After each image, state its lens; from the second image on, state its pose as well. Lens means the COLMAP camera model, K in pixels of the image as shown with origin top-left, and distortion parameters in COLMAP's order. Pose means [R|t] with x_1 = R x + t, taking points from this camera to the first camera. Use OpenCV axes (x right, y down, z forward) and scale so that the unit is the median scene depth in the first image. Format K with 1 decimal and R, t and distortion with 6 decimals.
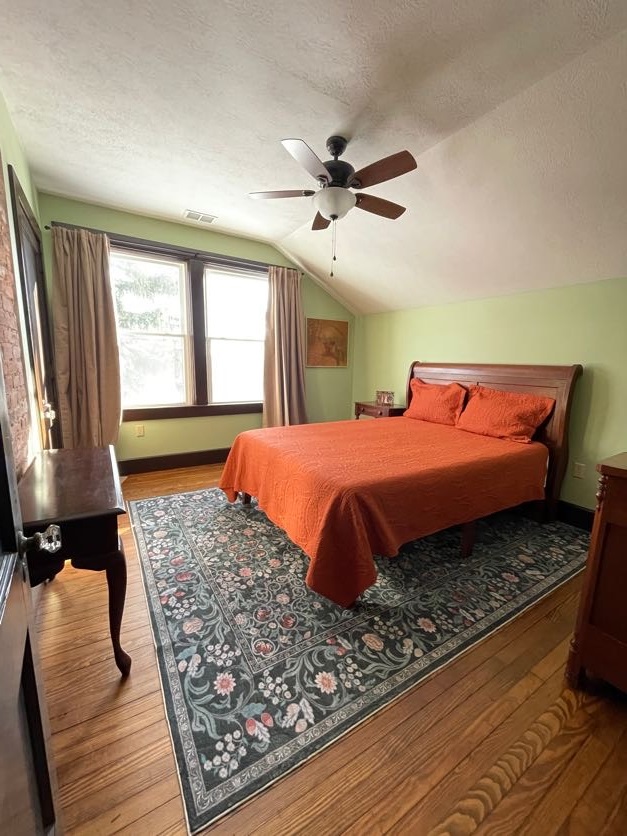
lens RADIAL K [[339.3, 0, 316.9], [0, 339.3, 417.0], [0, 0, 1]] dist [0.000556, 0.000033]
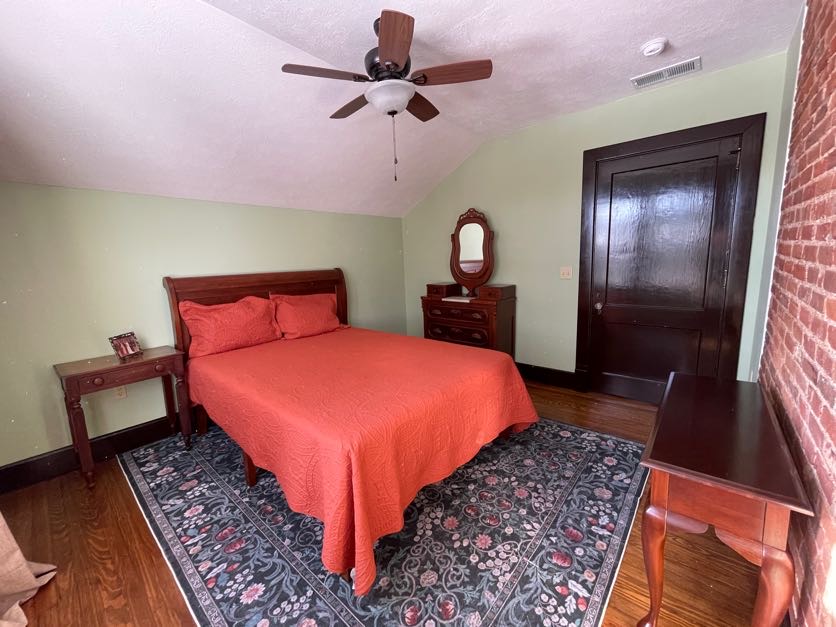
lens RADIAL K [[339.3, 0, 421.1], [0, 339.3, 312.2], [0, 0, 1]] dist [0.000556, 0.000033]
pose [[-0.295593, -0.165582, 0.940855, -1.073355], [0.179922, 0.957590, 0.225054, -0.344907], [-0.938218, 0.235805, -0.253265, 1.573013]]
